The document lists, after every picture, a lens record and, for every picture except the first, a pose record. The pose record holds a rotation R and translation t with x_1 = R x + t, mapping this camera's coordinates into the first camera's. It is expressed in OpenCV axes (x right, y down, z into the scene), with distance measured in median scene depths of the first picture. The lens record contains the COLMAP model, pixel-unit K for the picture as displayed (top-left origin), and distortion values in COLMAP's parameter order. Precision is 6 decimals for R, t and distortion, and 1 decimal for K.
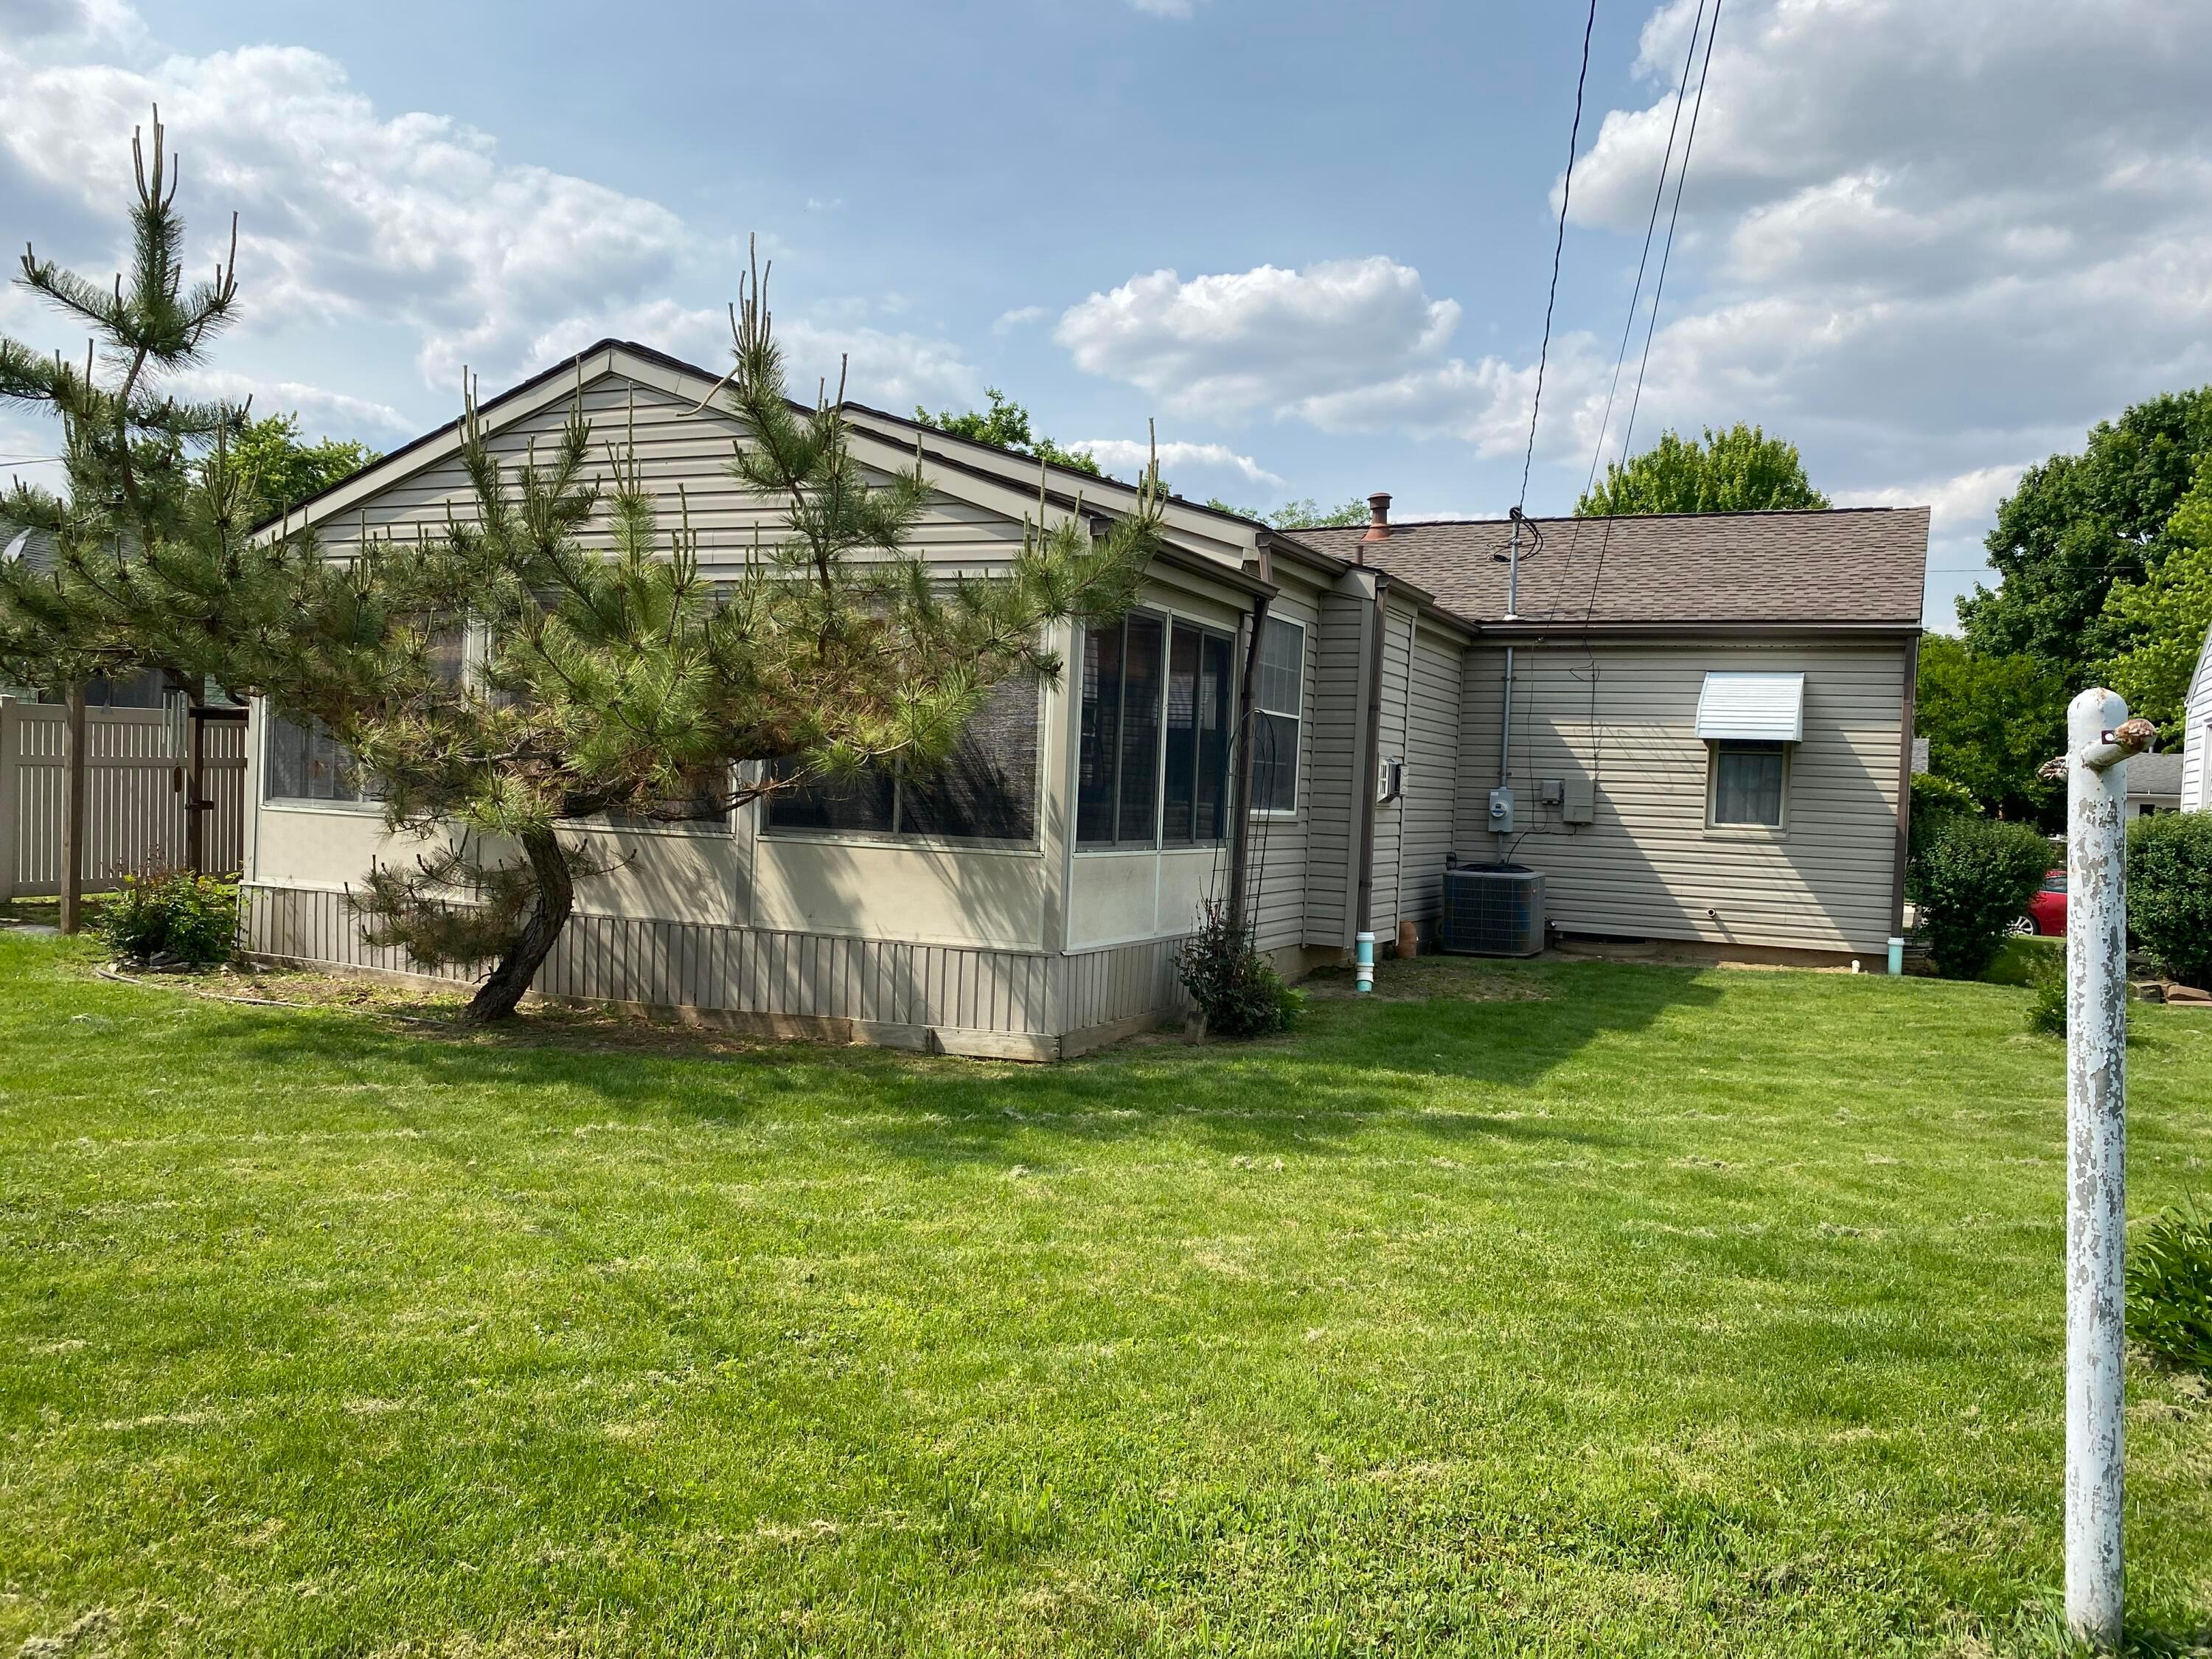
lens RADIAL K [[1674.8, 0, 1106.0], [0, 1674.8, 829.5], [0, 0, 1]] dist [0.008385, 0.002563]
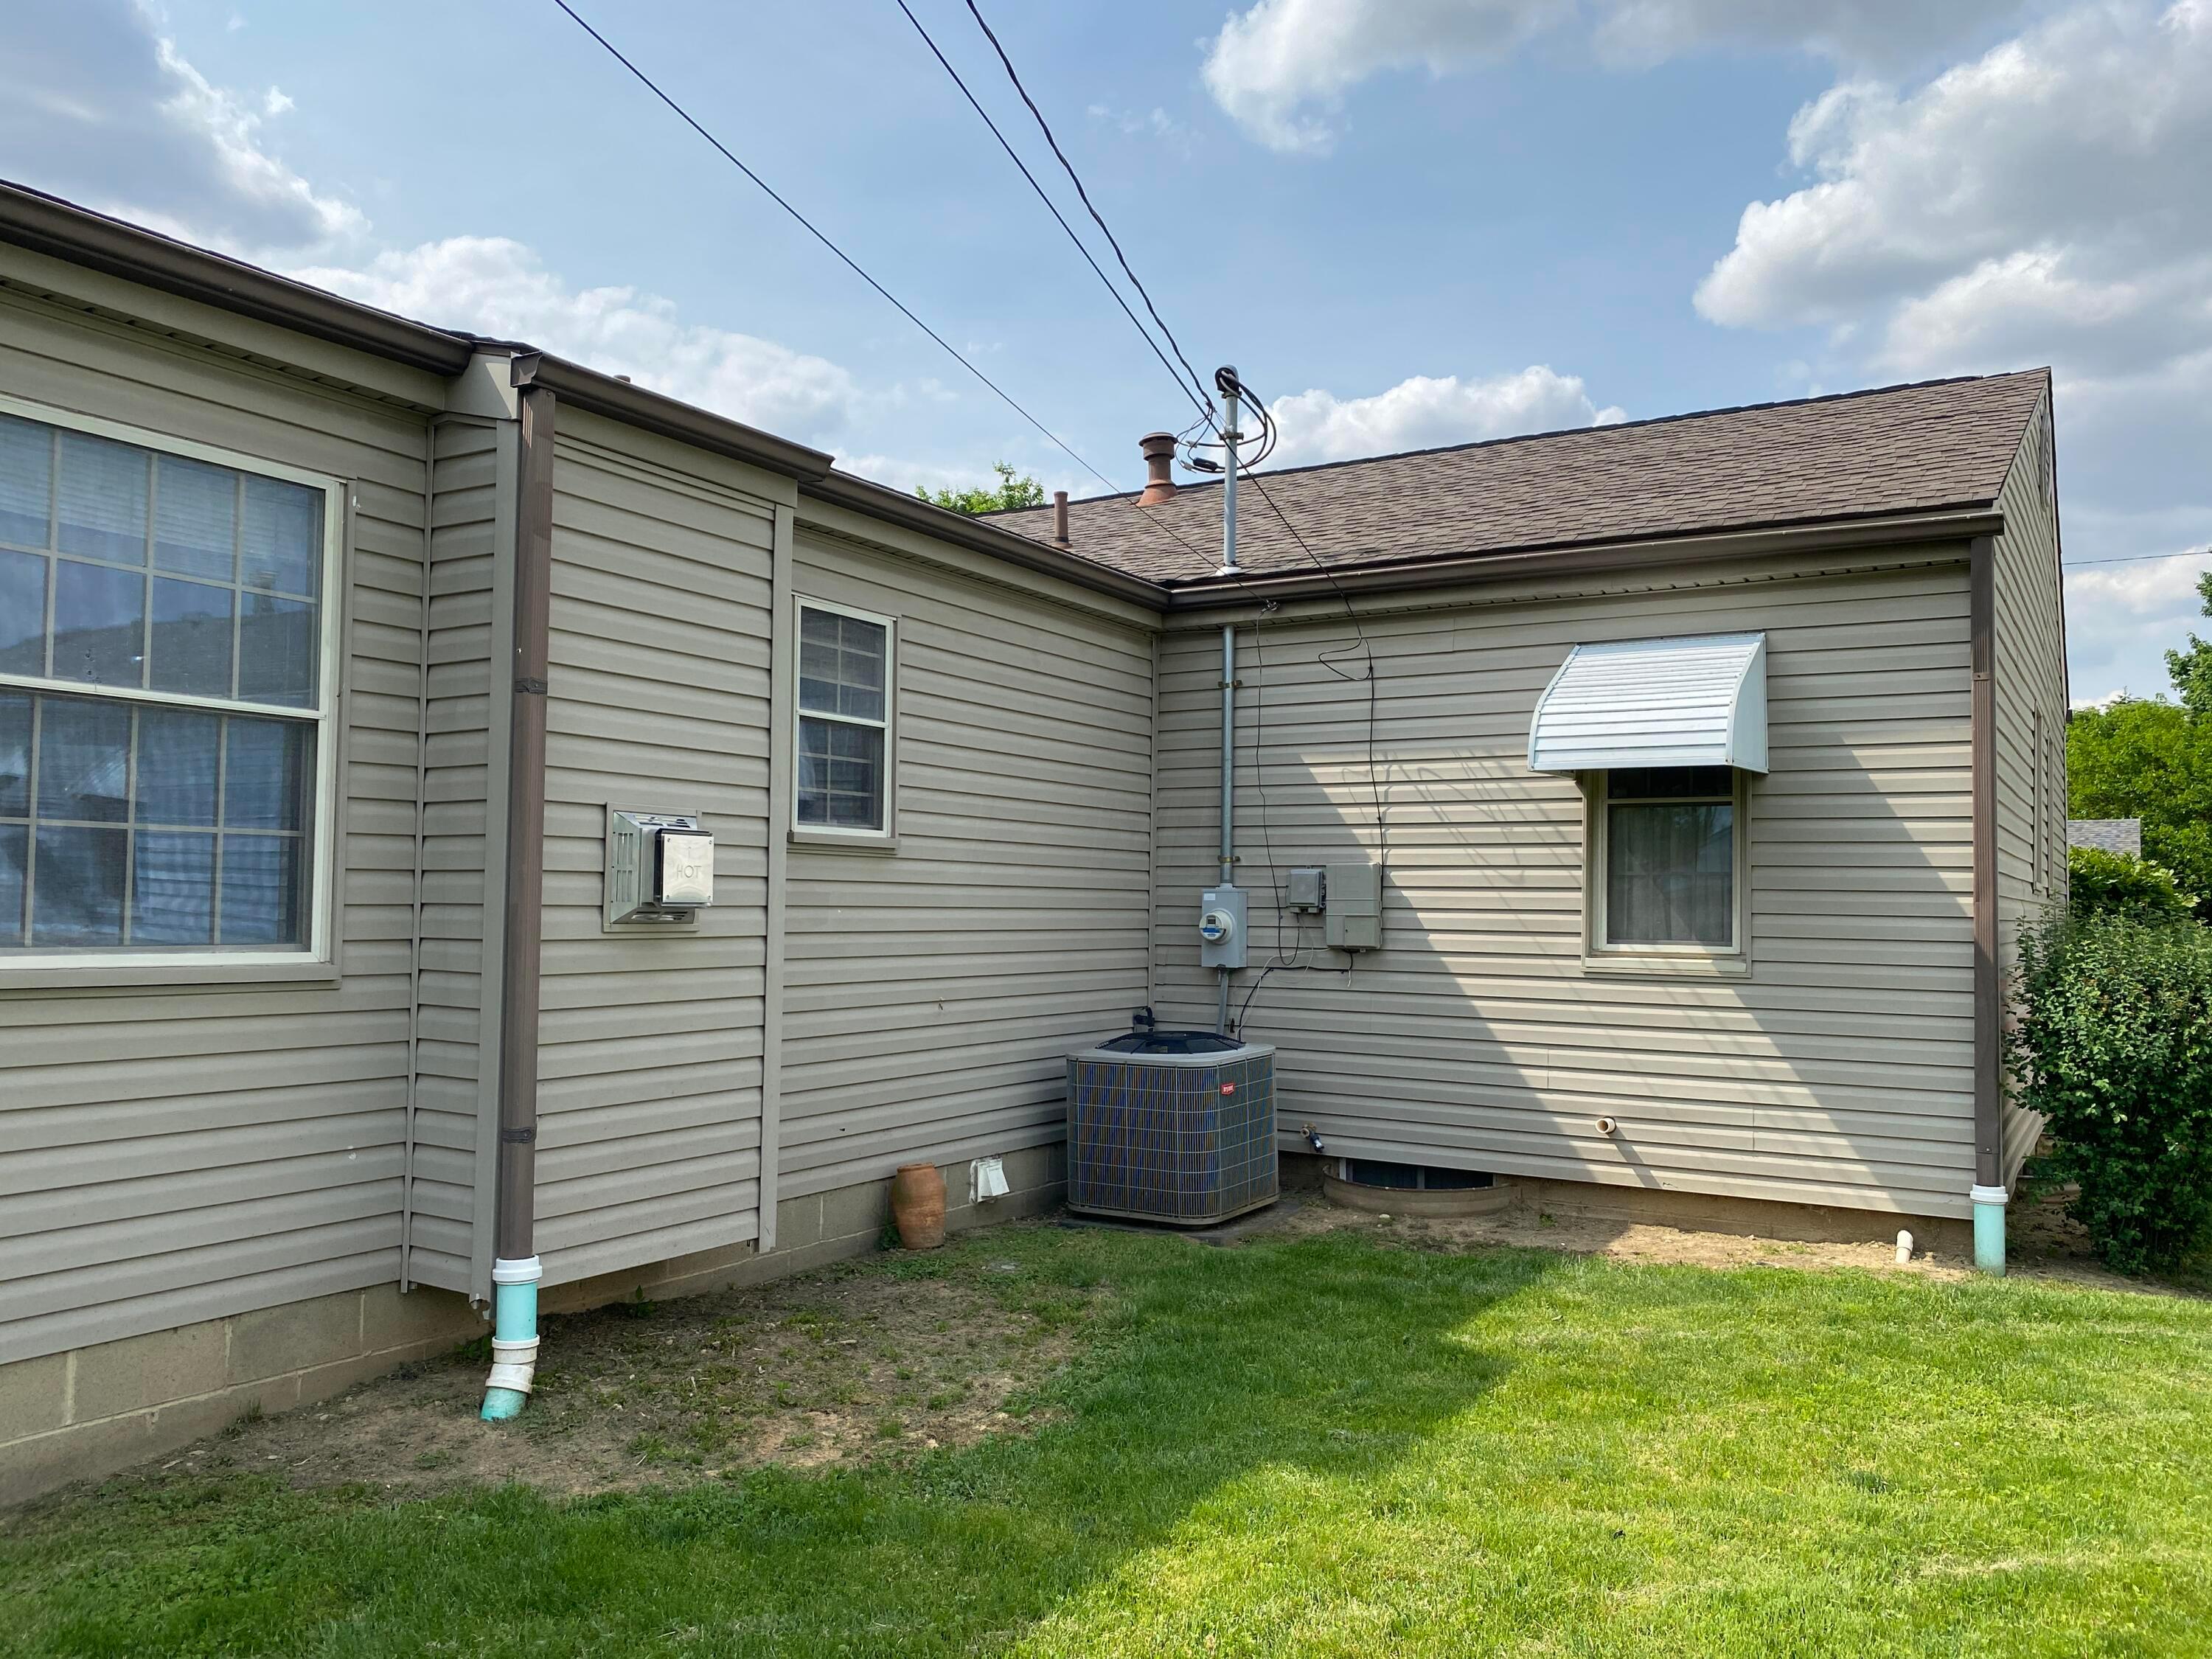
lens RADIAL K [[1645.3, 0, 1106.0], [0, 1645.3, 829.5], [0, 0, 1]] dist [0.041474, -0.074135]
pose [[0.993174, -0.031673, -0.112262, 0.258838], [0.023530, 0.997044, -0.073137, -0.005067], [0.114247, 0.069996, 0.990983, 0.469471]]
